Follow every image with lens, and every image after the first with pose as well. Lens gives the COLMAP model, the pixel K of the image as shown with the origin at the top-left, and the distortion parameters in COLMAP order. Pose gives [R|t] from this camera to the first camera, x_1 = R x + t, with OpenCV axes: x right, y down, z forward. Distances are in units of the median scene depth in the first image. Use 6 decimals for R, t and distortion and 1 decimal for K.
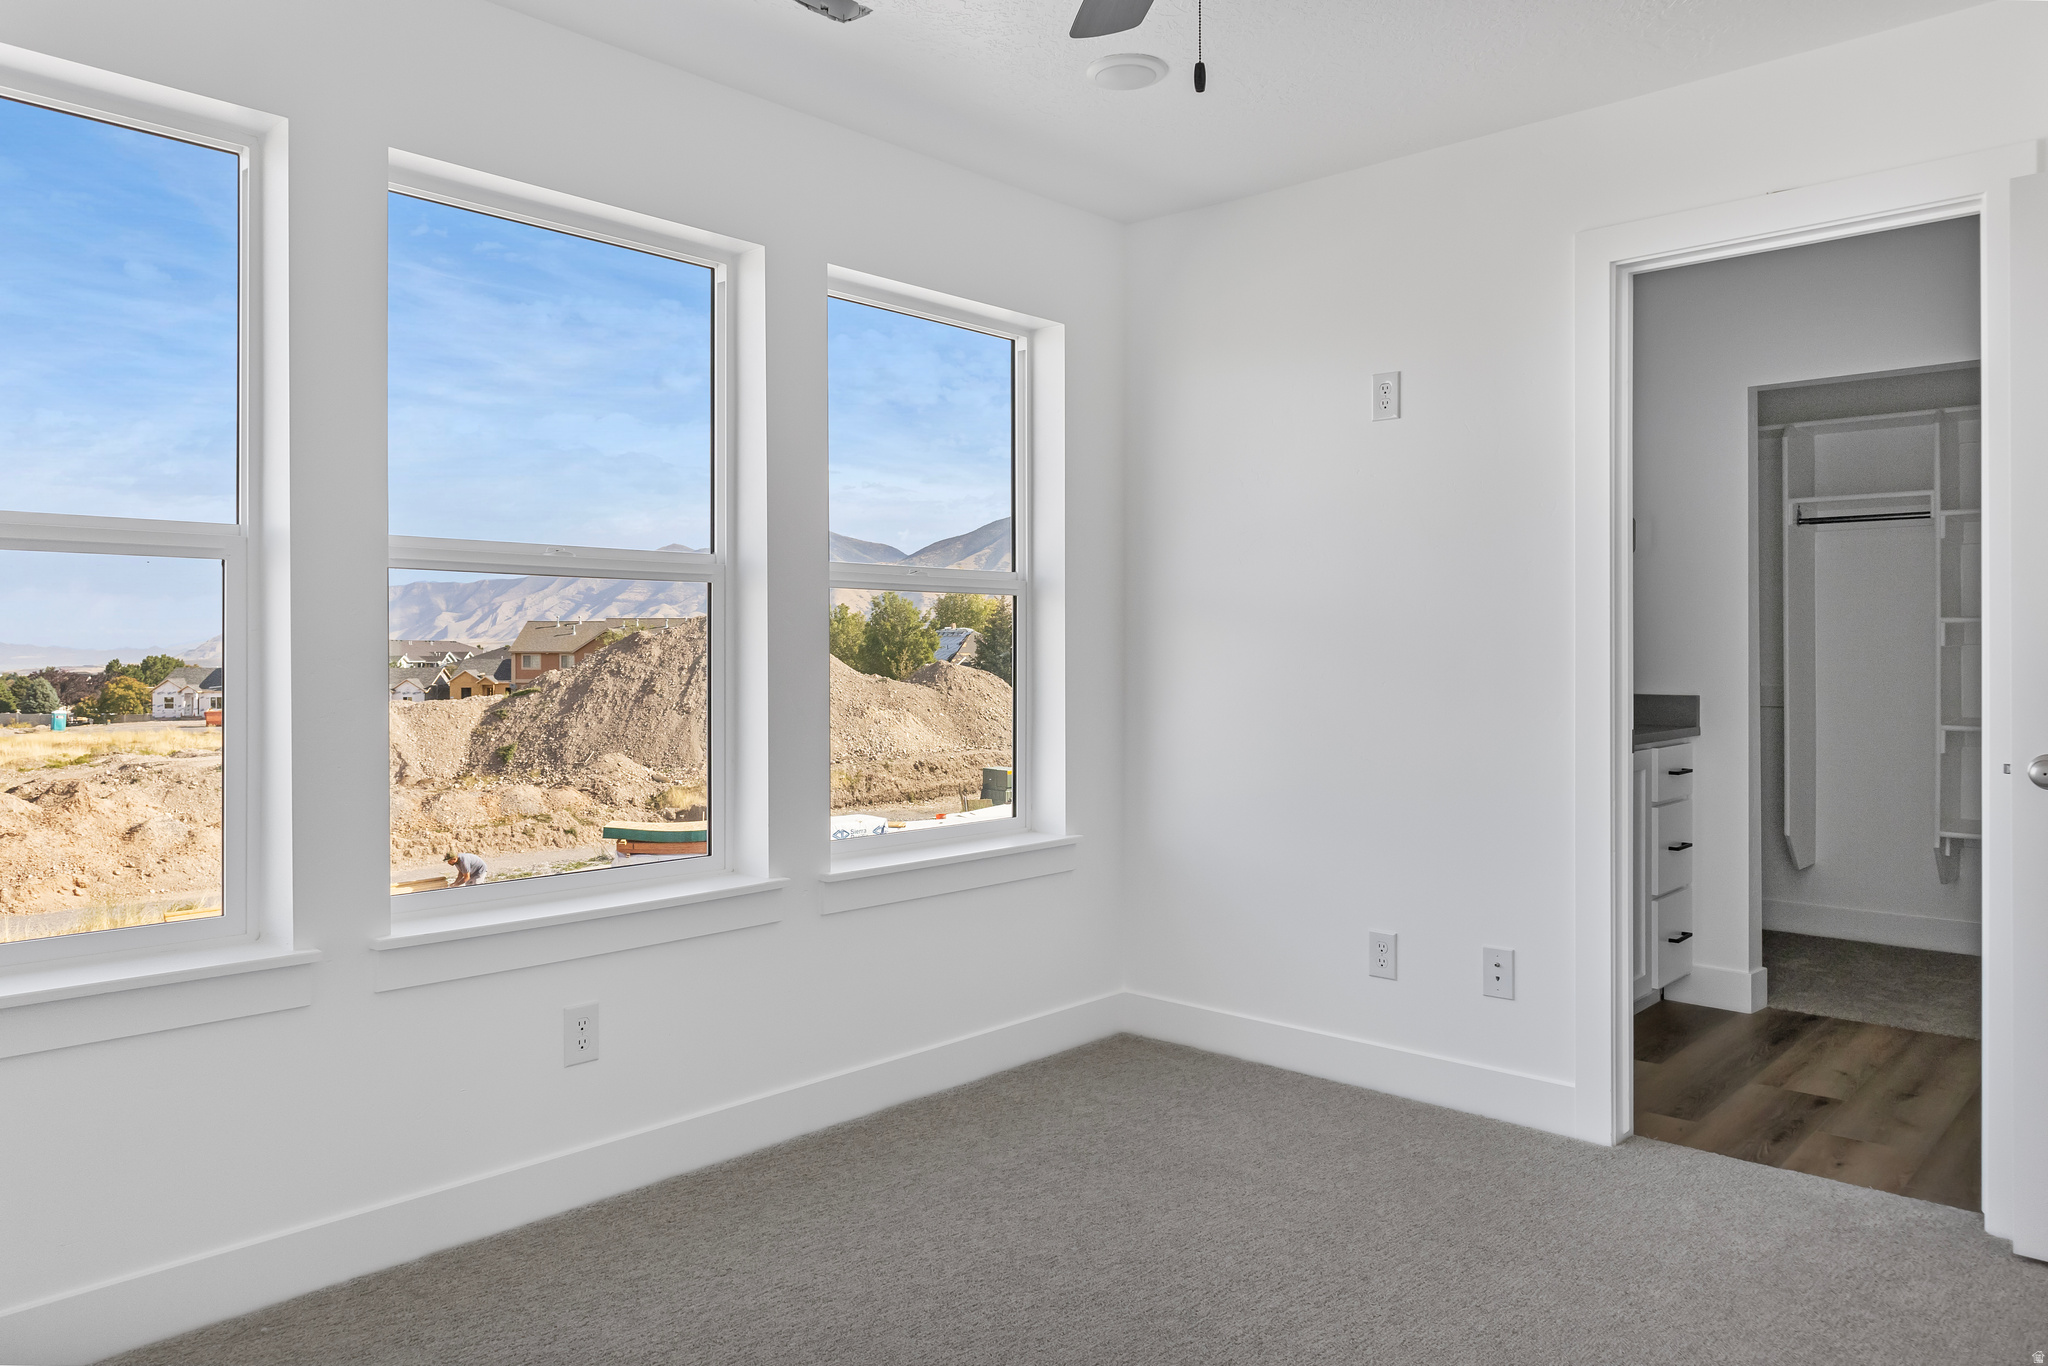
lens RADIAL K [[1383.1, 0, 1038.4], [0, 1383.1, 677.0], [0, 0, 1]] dist [0.001899, -0.002748]
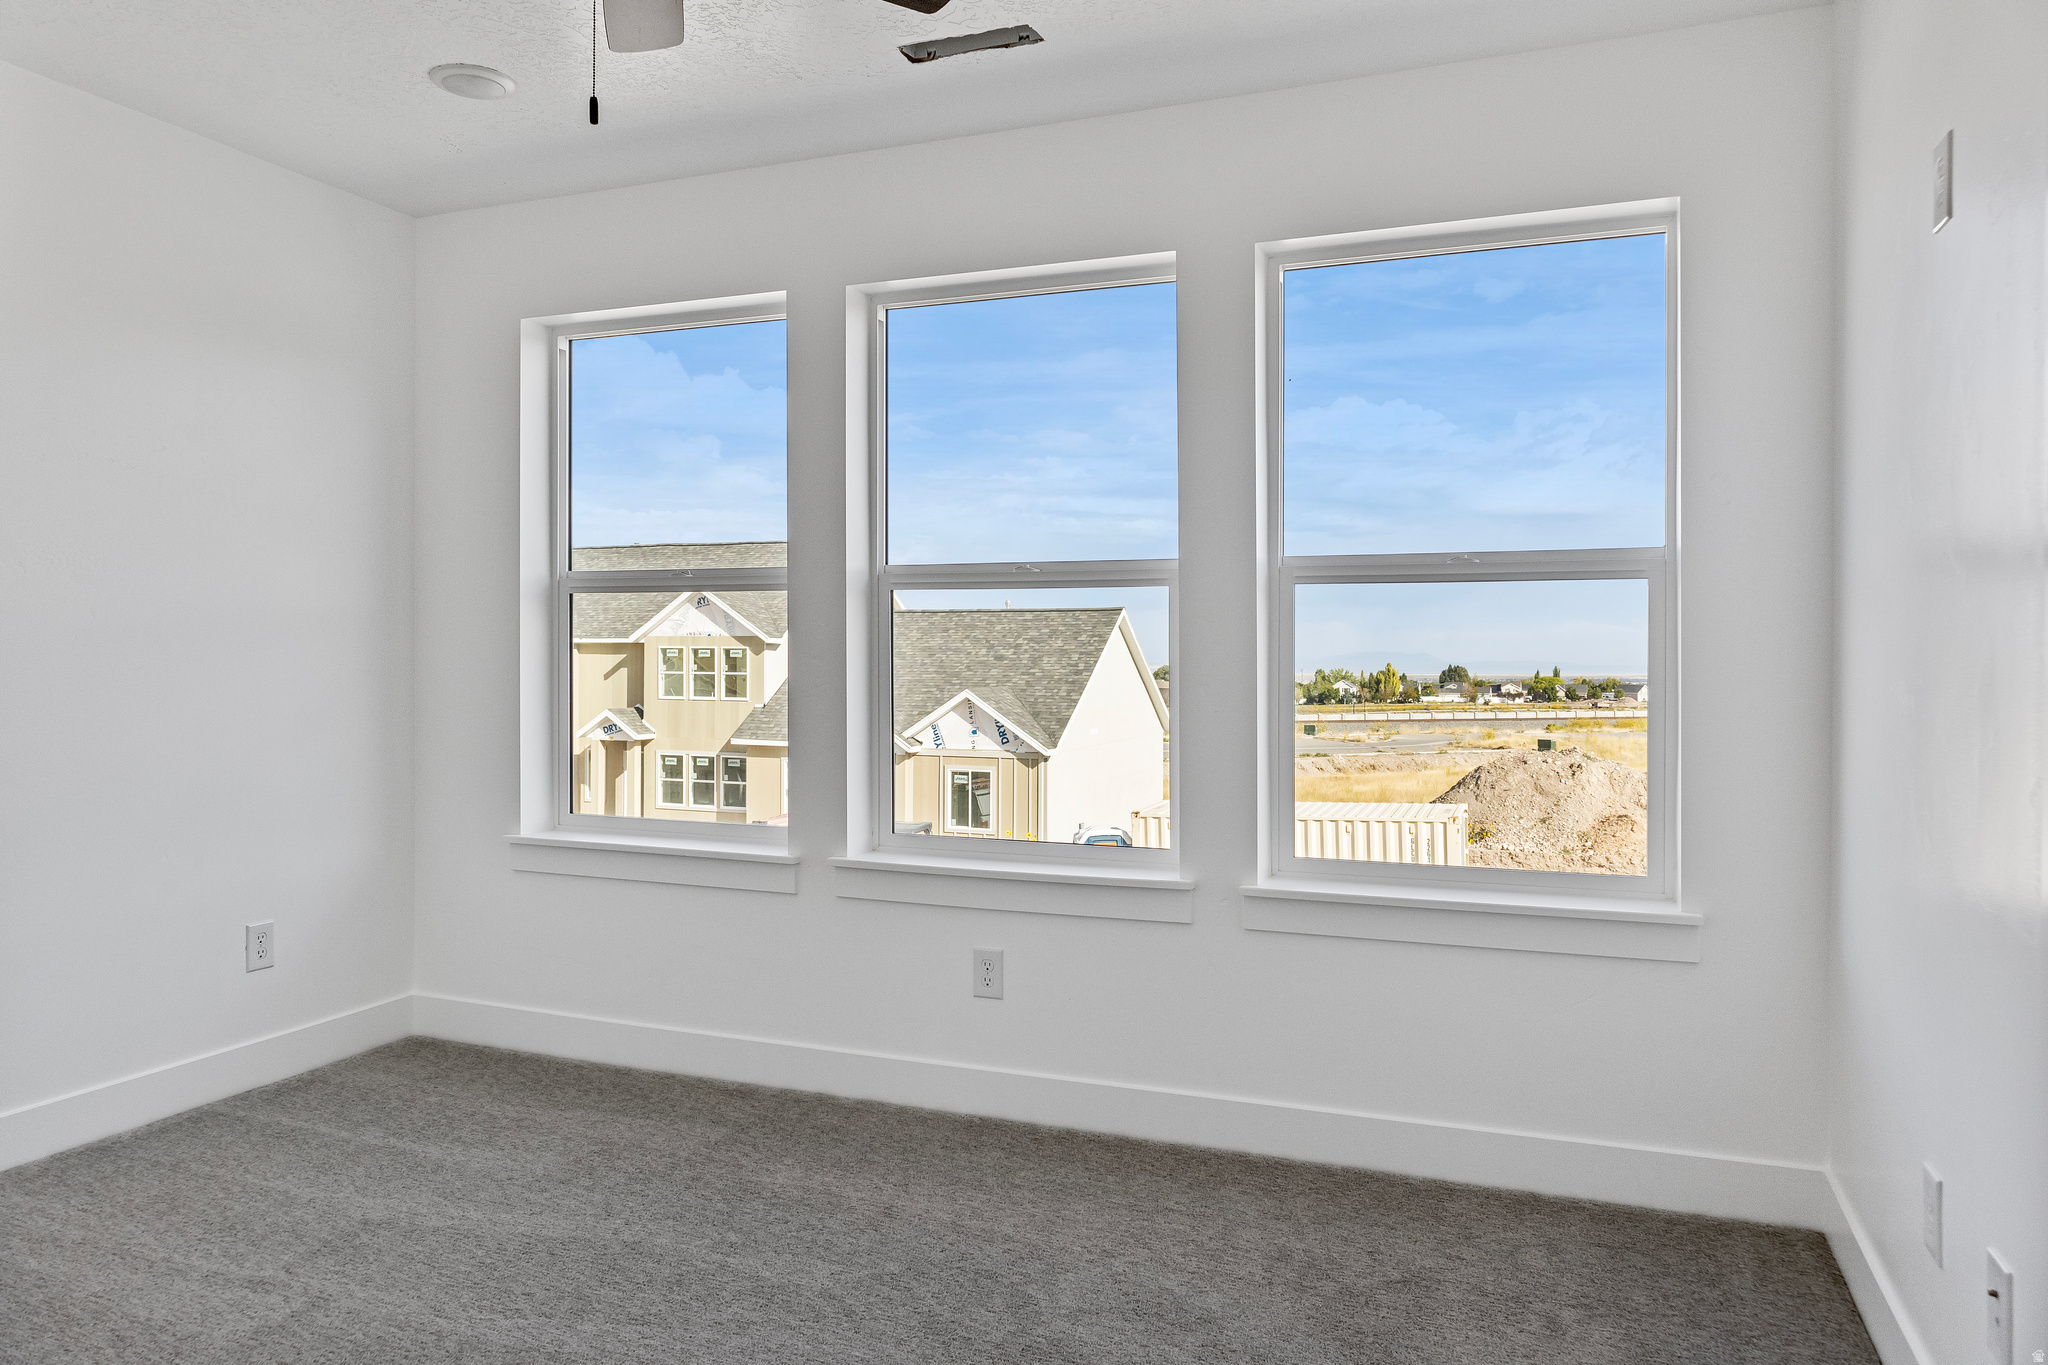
lens RADIAL K [[1383.1, 0, 1035.4], [0, 1383.1, 677.1], [0, 0, 1]] dist [0.001899, -0.002748]
pose [[0.342394, 0.002656, -0.939553, 0.754303], [-0.017536, 0.999840, -0.003564, 0.006469], [0.939393, 0.017696, 0.342385, 0.588866]]
